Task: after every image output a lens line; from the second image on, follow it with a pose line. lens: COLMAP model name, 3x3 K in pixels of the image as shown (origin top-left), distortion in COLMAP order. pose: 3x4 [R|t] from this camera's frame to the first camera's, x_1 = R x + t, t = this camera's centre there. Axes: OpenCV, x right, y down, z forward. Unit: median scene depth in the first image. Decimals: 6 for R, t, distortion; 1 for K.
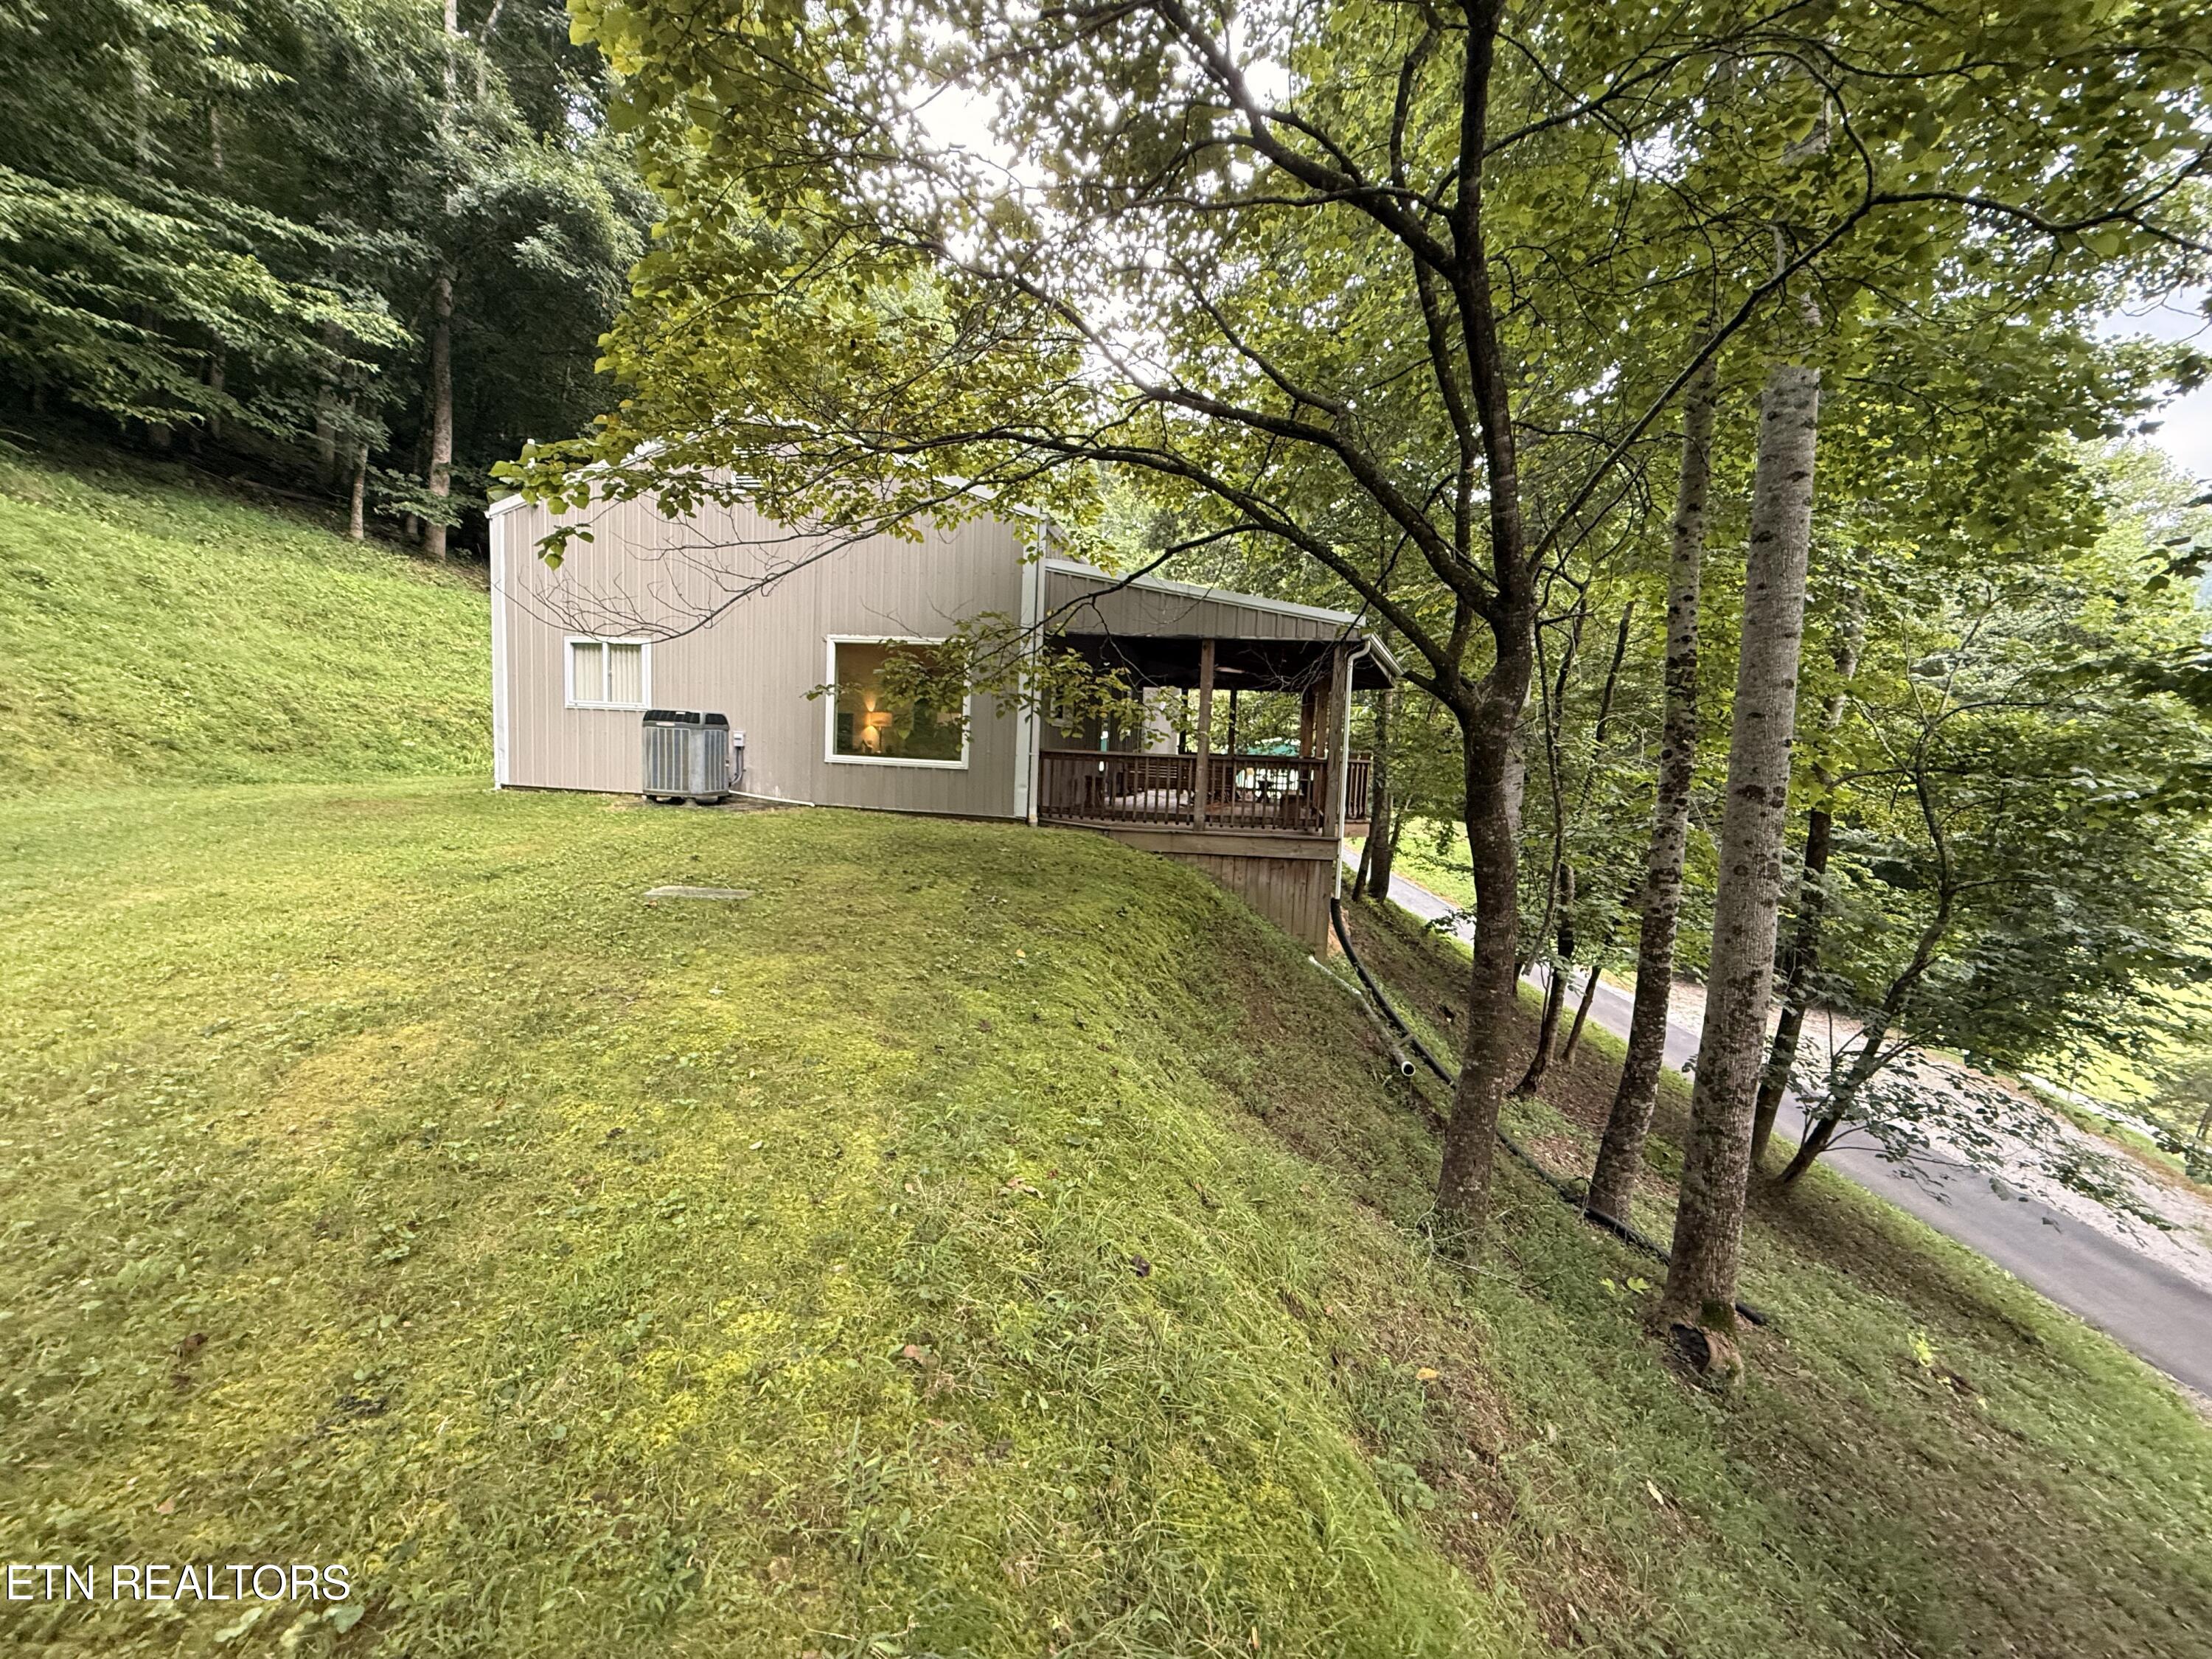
lens RADIAL K [[879.2, 0, 1107.8], [0, 879.2, 843.0], [0, 0, 1]] dist [0.000044, 0.000450]
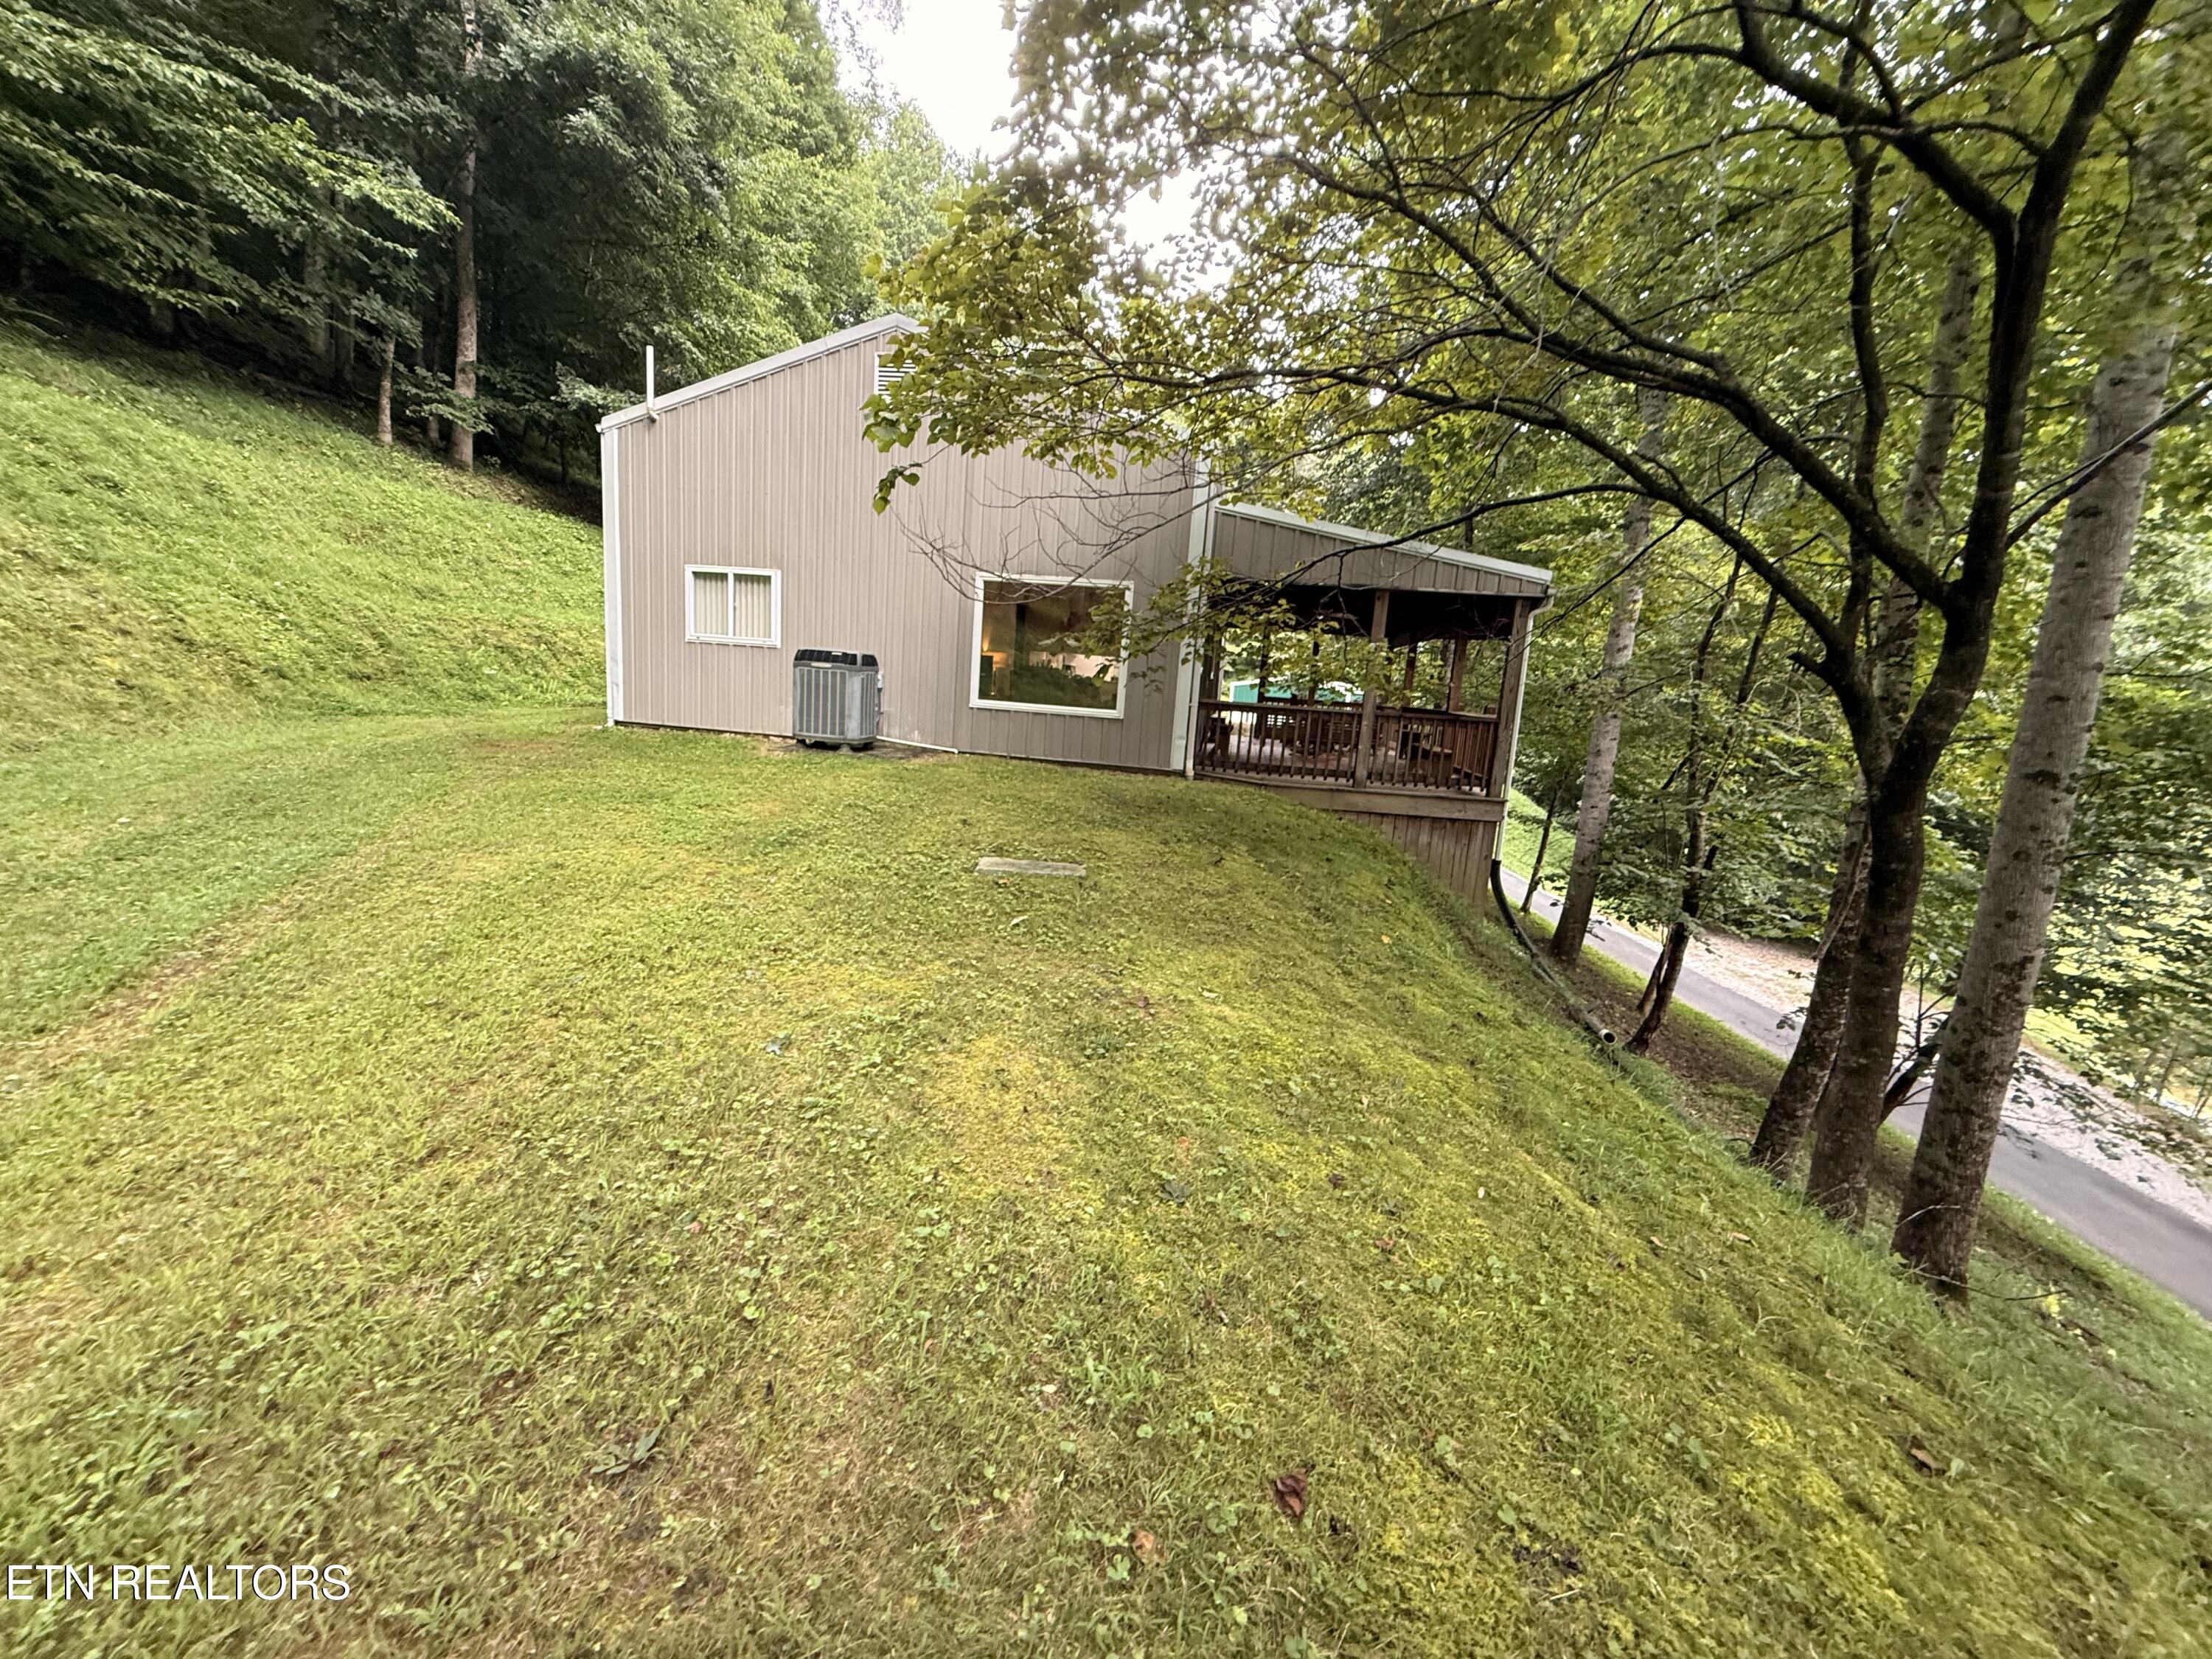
lens RADIAL K [[879.2, 0, 1107.8], [0, 879.2, 843.0], [0, 0, 1]] dist [0.000044, 0.000450]
pose [[0.999332, 0.019757, 0.030732, -0.174569], [-0.022091, 0.996745, 0.077536, -0.019140], [-0.029100, -0.078163, 0.996516, 0.022647]]
